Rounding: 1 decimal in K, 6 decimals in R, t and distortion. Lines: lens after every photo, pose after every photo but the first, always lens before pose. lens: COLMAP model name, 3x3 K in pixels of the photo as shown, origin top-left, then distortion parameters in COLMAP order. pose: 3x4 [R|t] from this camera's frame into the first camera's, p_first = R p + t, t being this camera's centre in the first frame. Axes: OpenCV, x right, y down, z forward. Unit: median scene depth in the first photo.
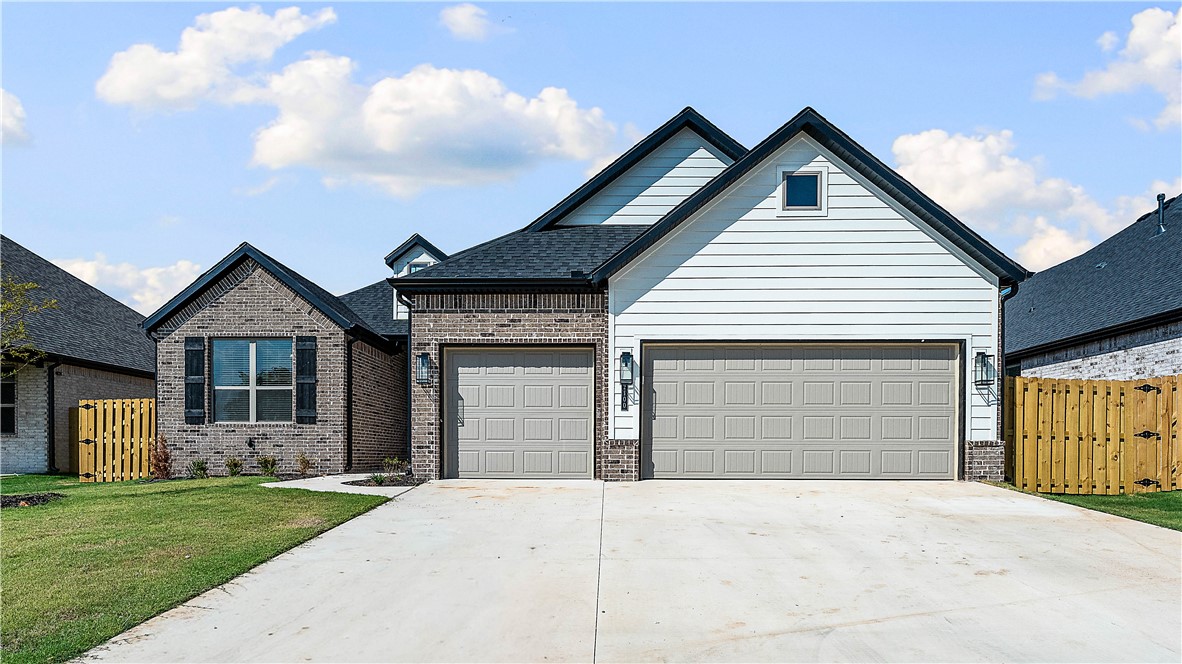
lens RADIAL K [[612.9, 0, 590.8], [0, 612.9, 337.9], [0, 0, 1]] dist [0.000199, -0.001086]
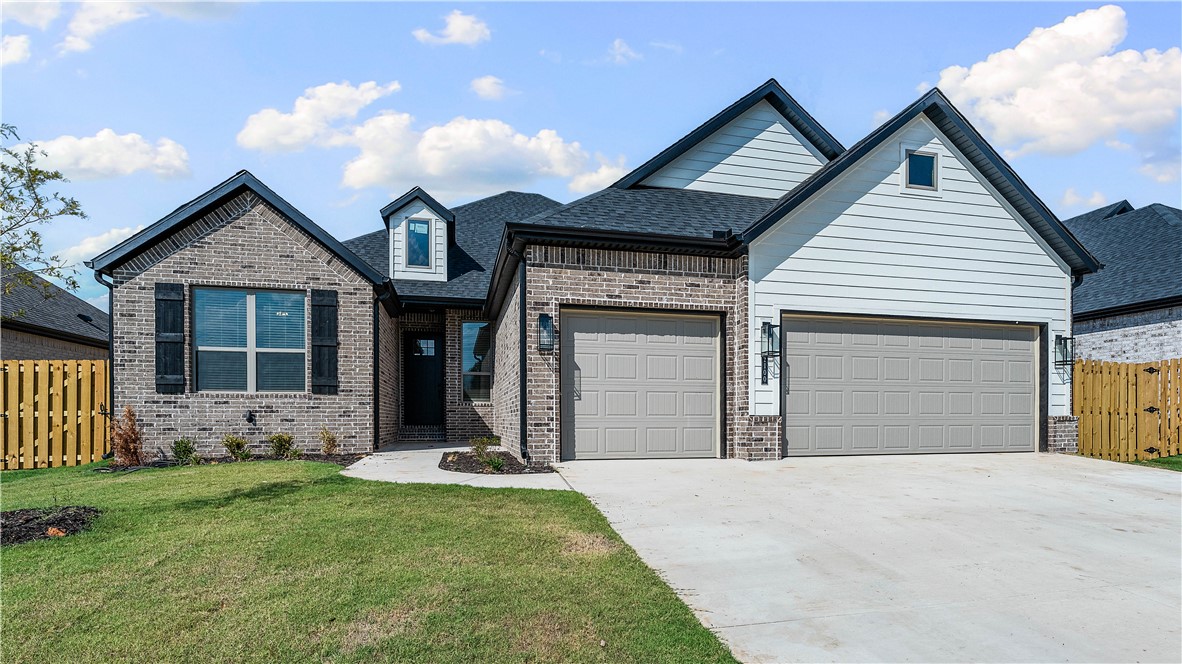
lens RADIAL K [[542.1, 0, 591.2], [0, 542.1, 325.8], [0, 0, 1]] dist [-0.001220, -0.000030]
pose [[0.968808, 0.037657, 0.244936, -0.386261], [-0.042139, 0.999026, 0.013082, 0.027985], [-0.244205, -0.022995, 0.969451, 0.252127]]
